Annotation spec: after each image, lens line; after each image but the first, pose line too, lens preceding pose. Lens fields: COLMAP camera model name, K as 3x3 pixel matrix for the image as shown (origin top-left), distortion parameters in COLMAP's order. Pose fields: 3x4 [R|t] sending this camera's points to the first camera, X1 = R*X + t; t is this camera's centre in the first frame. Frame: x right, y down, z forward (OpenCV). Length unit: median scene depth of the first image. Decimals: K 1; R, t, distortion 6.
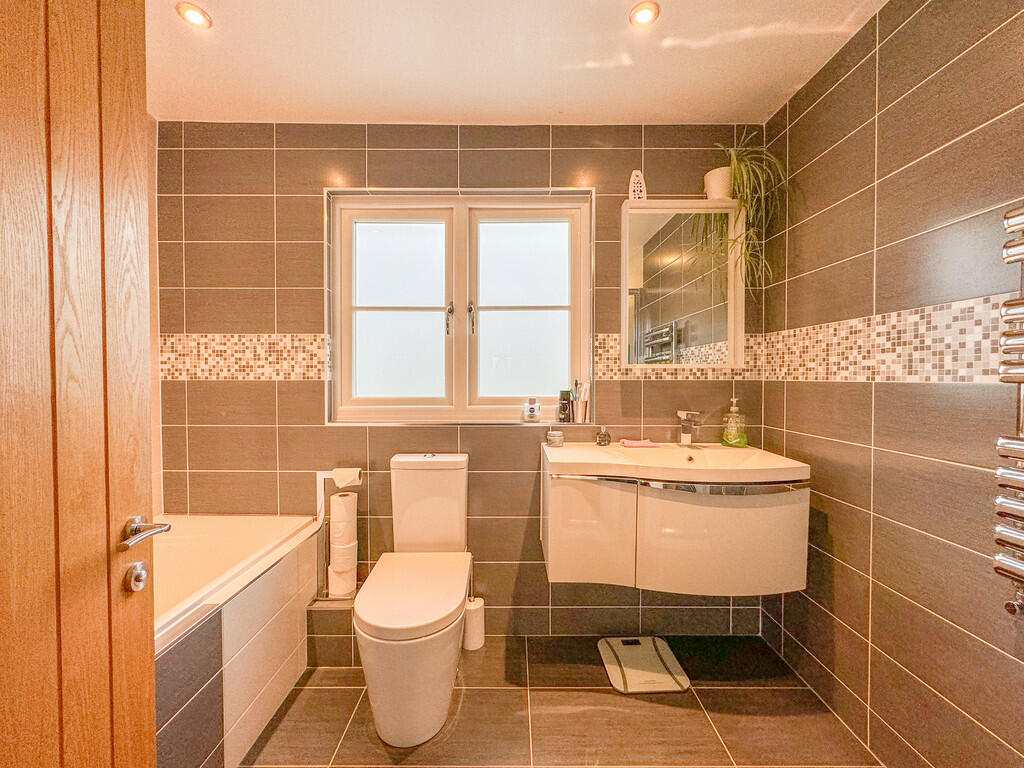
lens RADIAL K [[412.7, 0, 512.0], [0, 412.7, 384.0], [0, 0, 1]] dist [-0.000399, -0.000127]
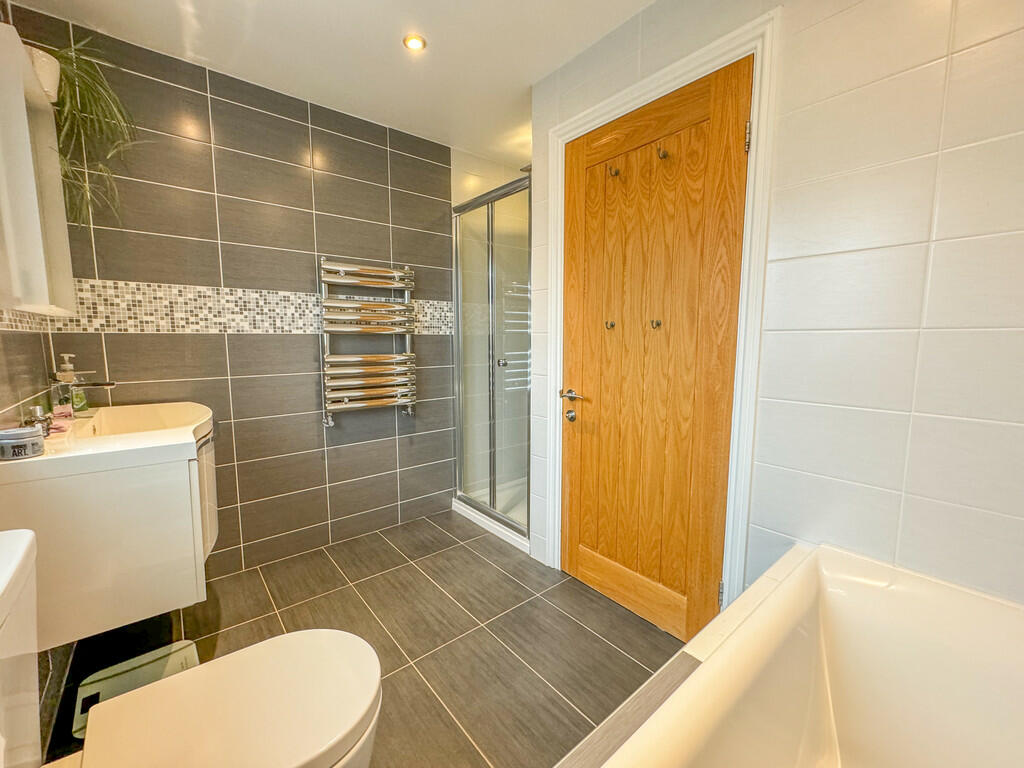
lens RADIAL K [[412.7, 0, 512.0], [0, 412.7, 384.0], [0, 0, 1]] dist [-0.000399, -0.000127]
pose [[-0.643358, -0.084577, 0.760879, -0.857842], [0.014843, 0.992314, 0.122853, 0.008295], [-0.765422, 0.090332, -0.637158, 1.087477]]
